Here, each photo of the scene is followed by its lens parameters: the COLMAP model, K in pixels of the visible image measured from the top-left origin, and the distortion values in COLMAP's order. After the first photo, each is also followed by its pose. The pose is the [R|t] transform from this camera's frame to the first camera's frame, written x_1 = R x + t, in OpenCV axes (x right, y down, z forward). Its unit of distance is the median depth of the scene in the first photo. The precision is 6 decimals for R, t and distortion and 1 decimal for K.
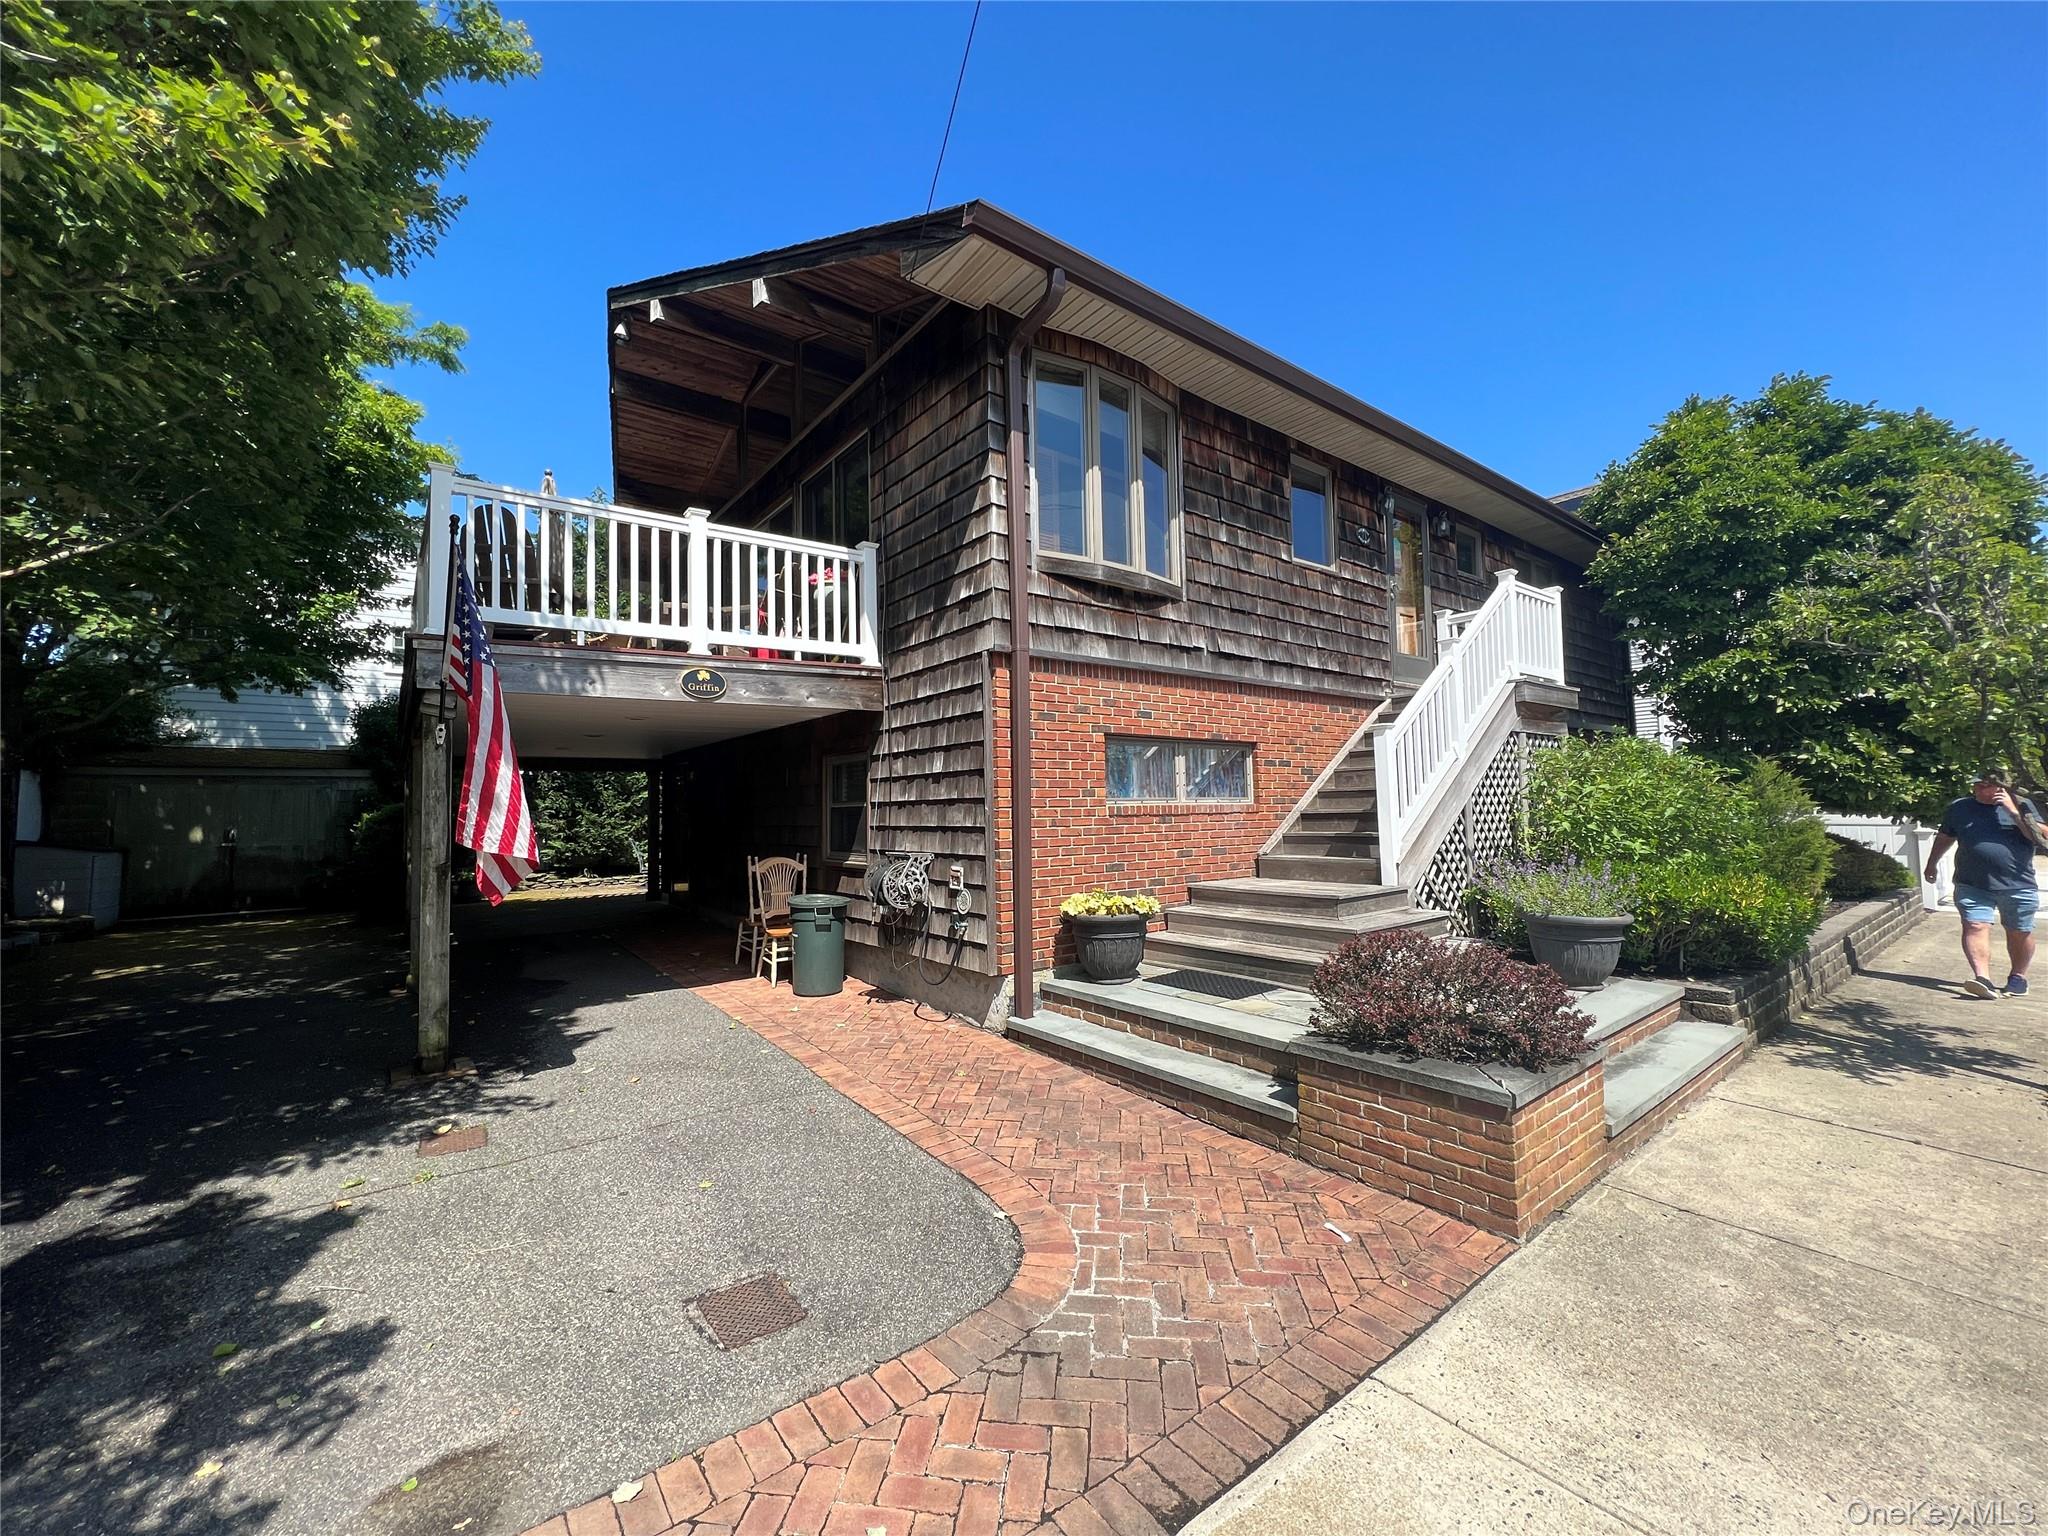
lens RADIAL K [[810.5, 0, 1023.9], [0, 810.5, 767.3], [0, 0, 1]] dist [-0.001293, 0.000027]
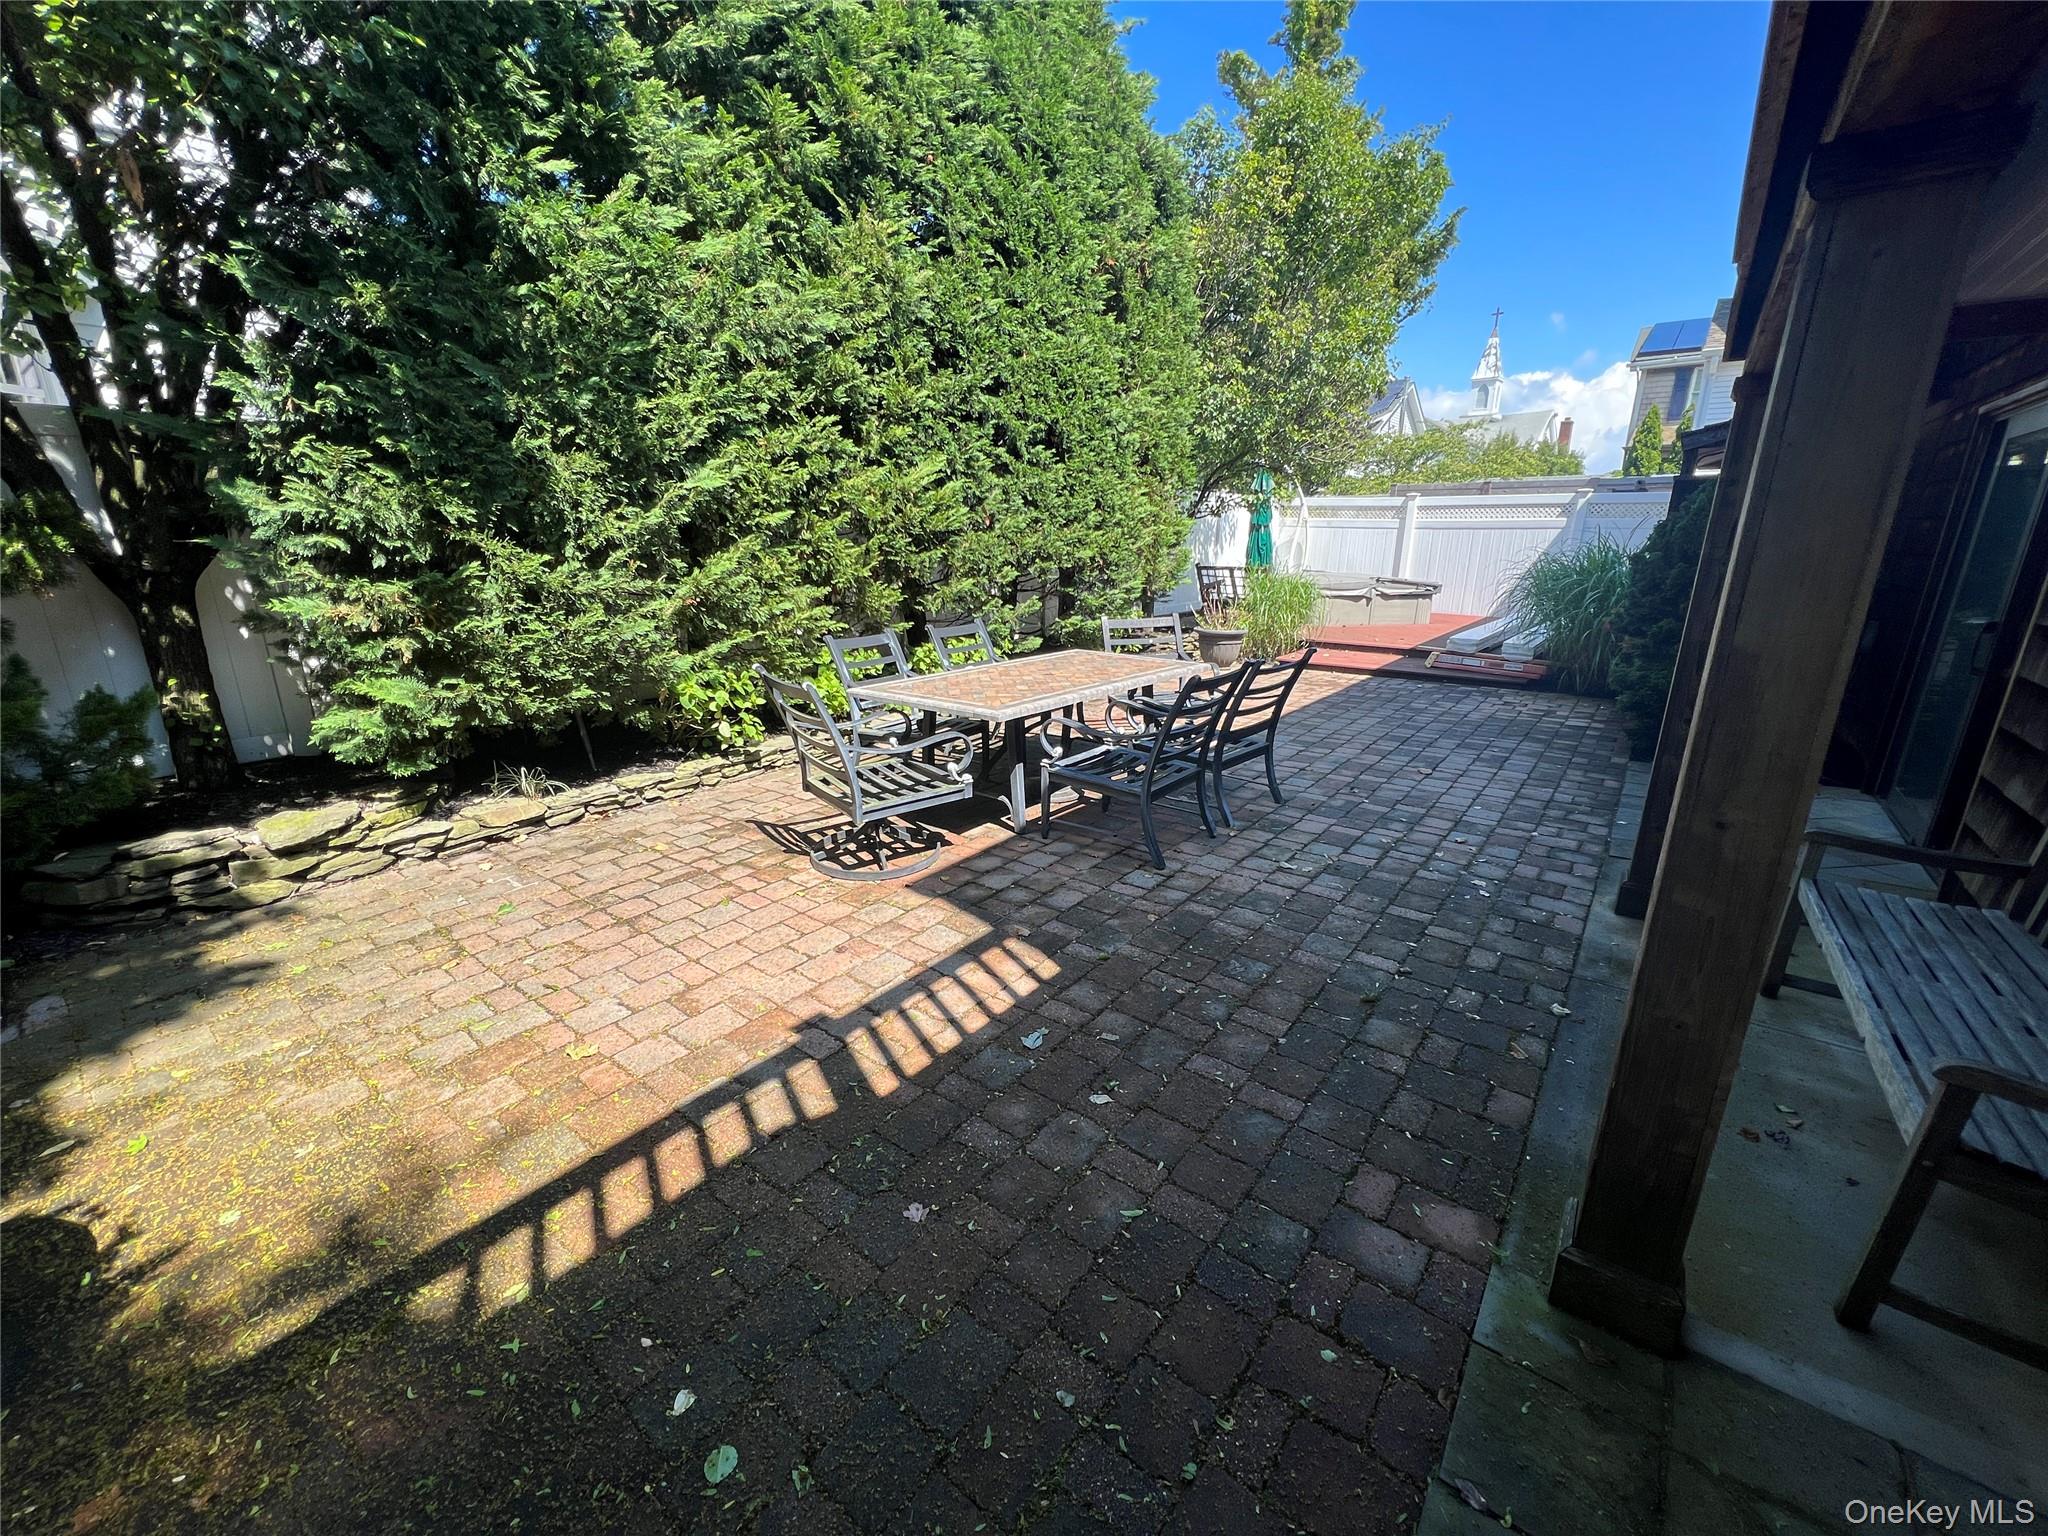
lens RADIAL K [[810.5, 0, 1021.9], [0, 810.5, 770.8], [0, 0, 1]] dist [-0.001293, 0.000027]
pose [[0.962233, -0.054972, 0.266621, -0.462295], [-0.035485, 0.945716, 0.323052, 0.035376], [-0.269906, -0.320312, 0.908048, 0.728135]]
